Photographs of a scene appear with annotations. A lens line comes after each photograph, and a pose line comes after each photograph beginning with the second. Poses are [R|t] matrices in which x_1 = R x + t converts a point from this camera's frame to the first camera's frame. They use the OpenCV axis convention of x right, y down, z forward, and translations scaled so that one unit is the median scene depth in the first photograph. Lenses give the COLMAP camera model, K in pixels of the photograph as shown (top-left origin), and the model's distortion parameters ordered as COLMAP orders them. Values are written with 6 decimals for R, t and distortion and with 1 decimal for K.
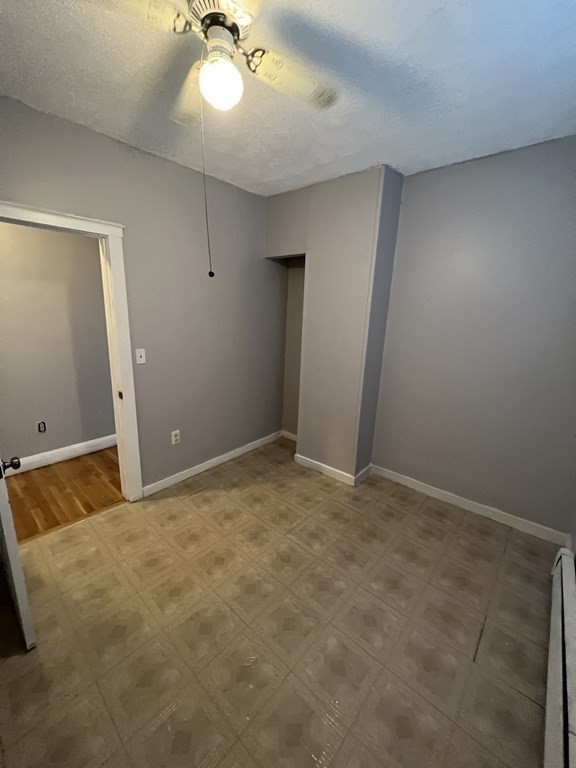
lens RADIAL K [[309.0, 0, 289.3], [0, 309.0, 383.9], [0, 0, 1]] dist [-0.002569, 0.000847]
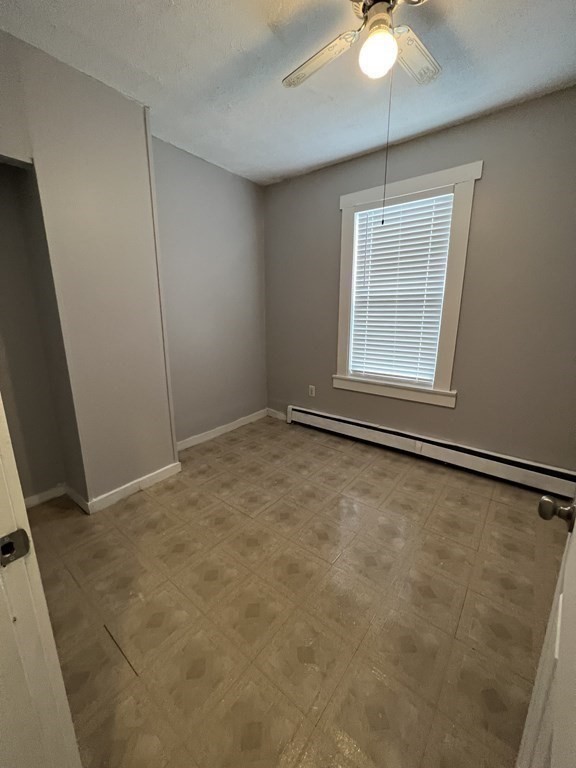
lens RADIAL K [[309.0, 0, 283.1], [0, 309.0, 385.8], [0, 0, 1]] dist [-0.002569, 0.000847]
pose [[-0.058191, -0.263950, 0.962779, -0.794083], [0.227815, 0.935455, 0.270229, -0.111767], [-0.971964, 0.235060, 0.005697, 0.794179]]
